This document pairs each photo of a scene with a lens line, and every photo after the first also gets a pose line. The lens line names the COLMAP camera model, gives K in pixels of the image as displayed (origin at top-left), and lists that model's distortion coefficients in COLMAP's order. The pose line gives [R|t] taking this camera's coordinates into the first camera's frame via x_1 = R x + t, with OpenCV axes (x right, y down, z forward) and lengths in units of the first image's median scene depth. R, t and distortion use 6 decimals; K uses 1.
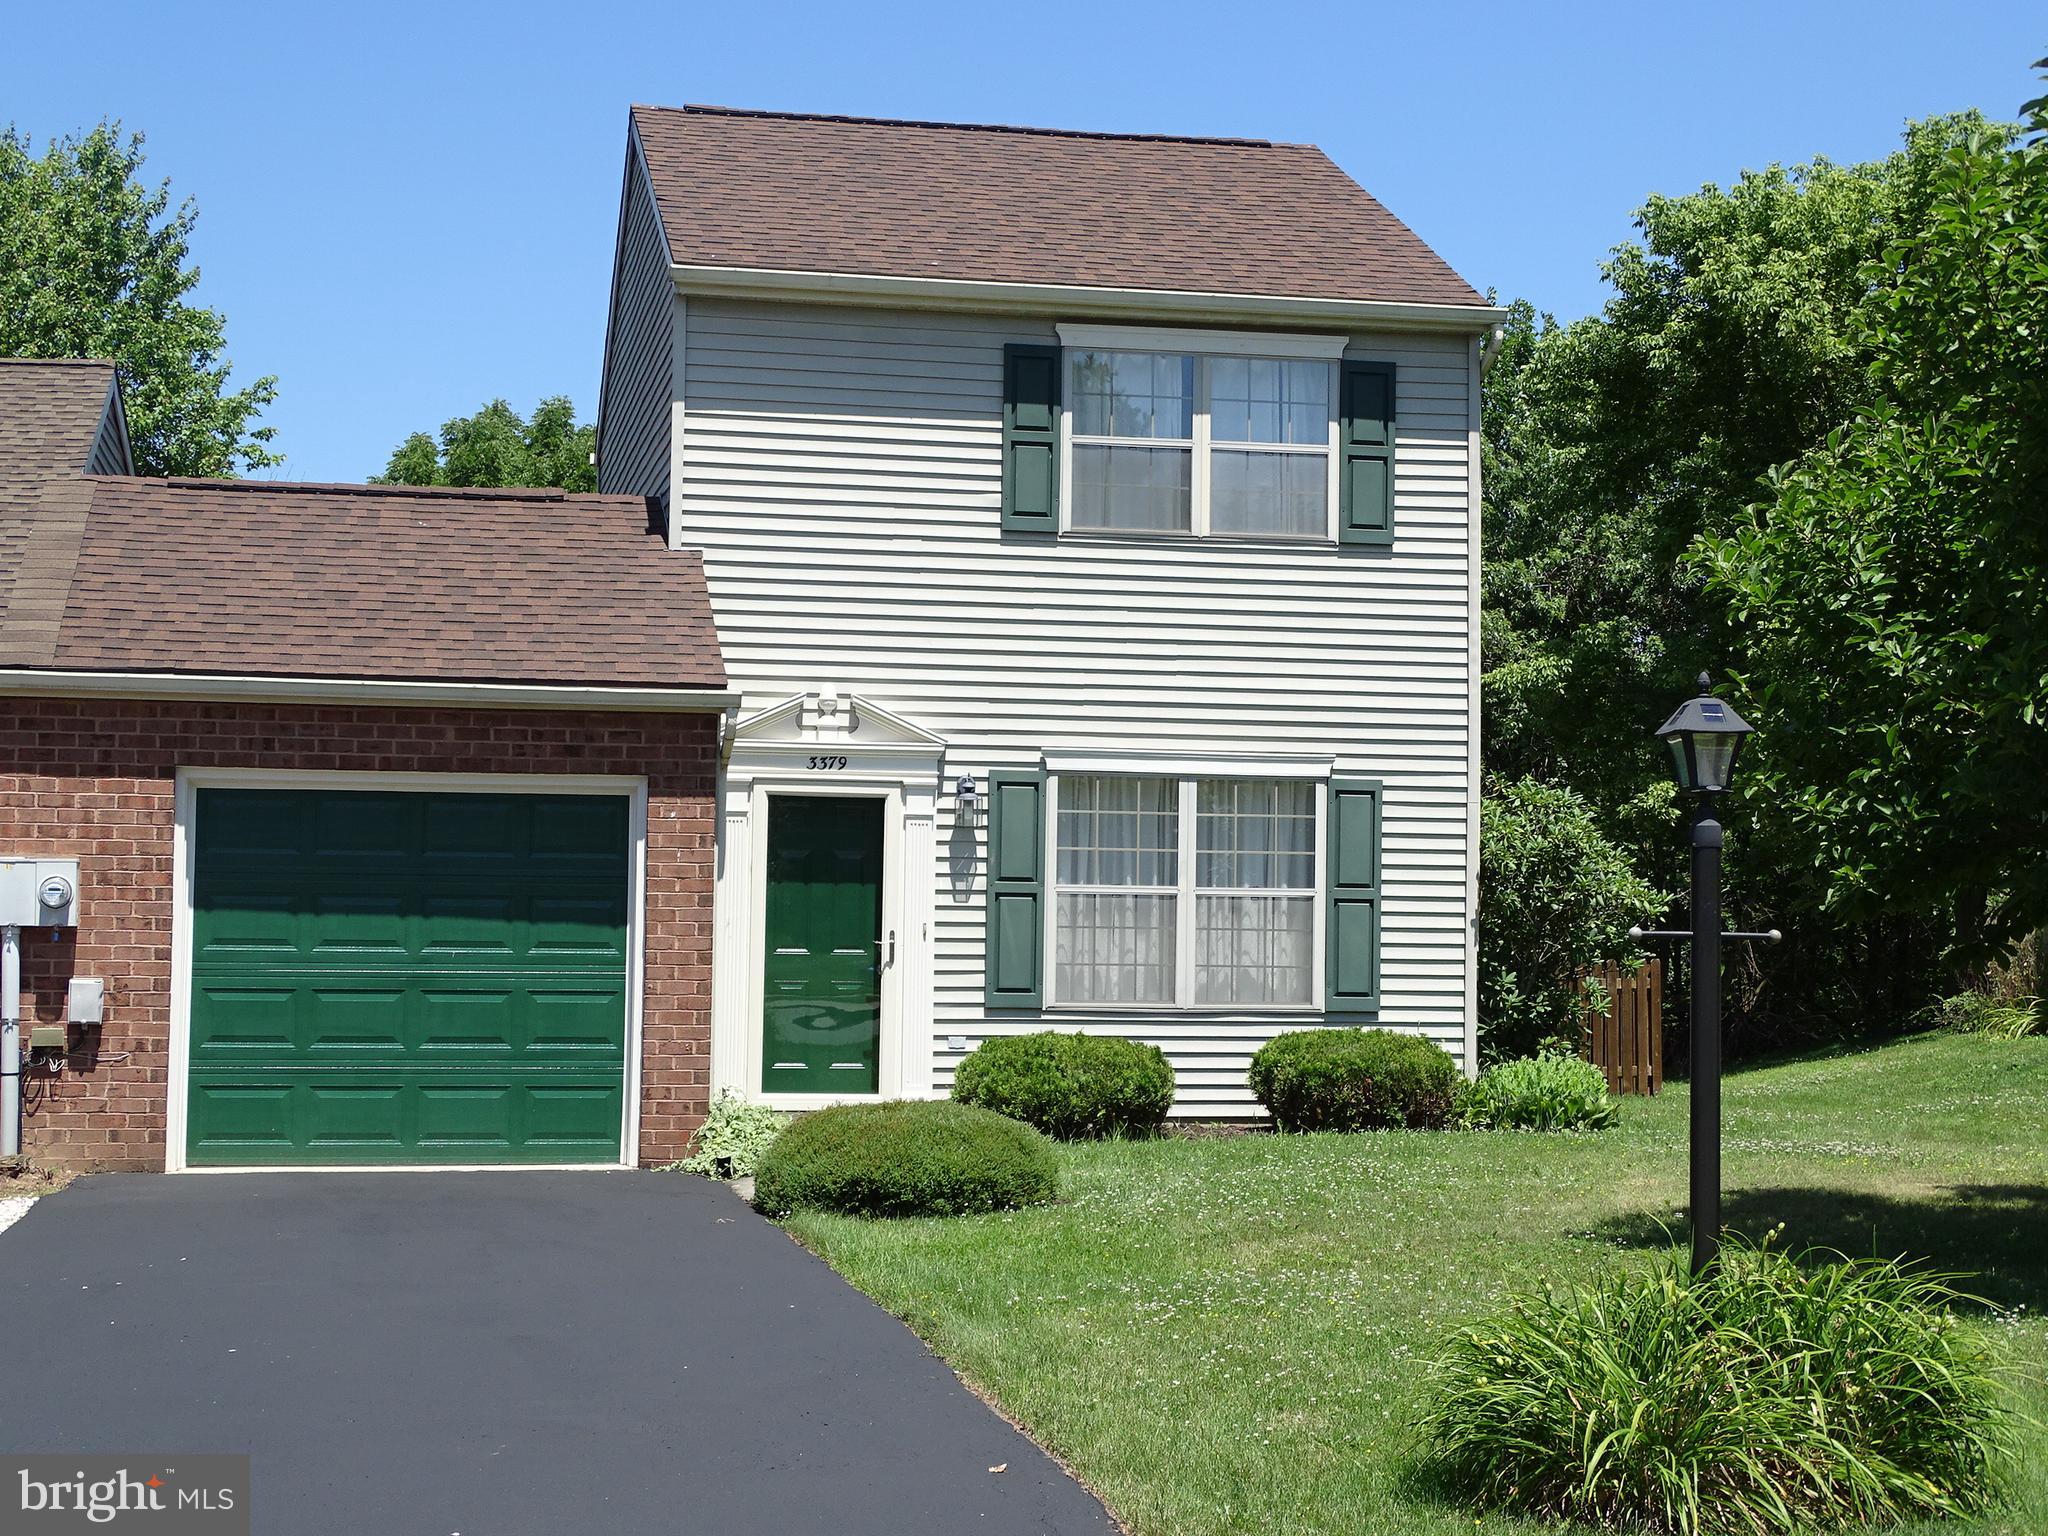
lens RADIAL K [[924.6, 0, 1023.7], [0, 924.6, 775.1], [0, 0, 1]] dist [0.000423, 0.000153]
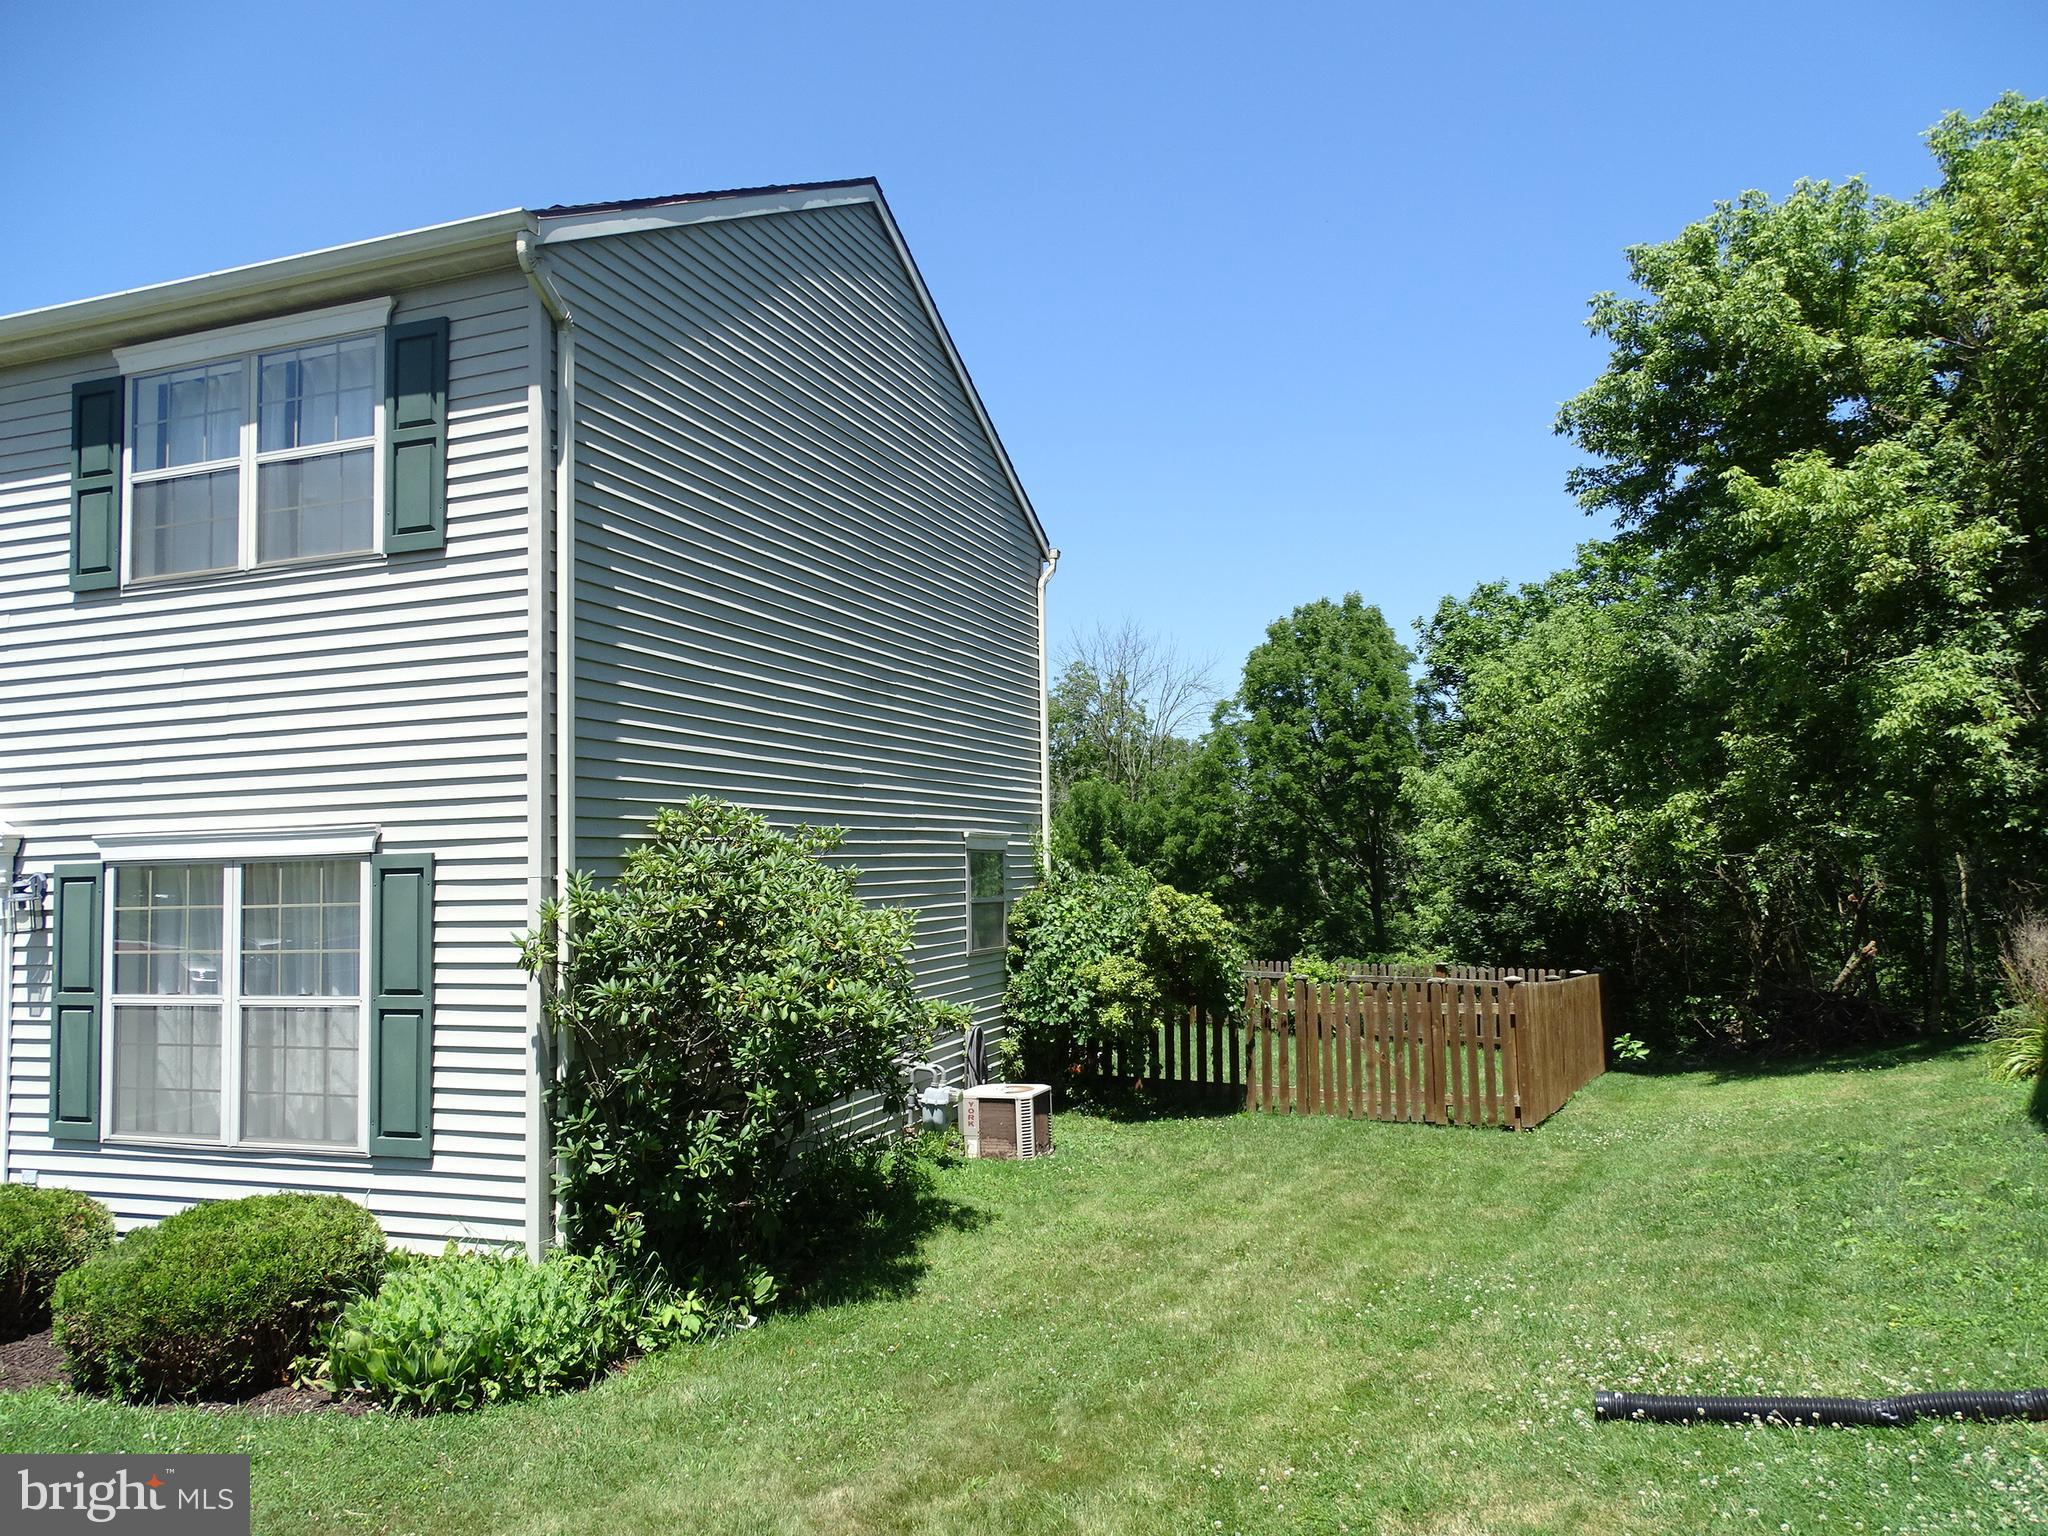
lens RADIAL K [[1450.3, 0, 1023.1], [0, 1450.3, 765.5], [0, 0, 1]] dist [-0.002603, 0.007149]
pose [[0.921546, -0.072732, -0.381396, 1.325516], [0.053335, 0.996700, -0.061199, 0.033484], [0.384589, 0.036056, 0.922384, 0.074505]]
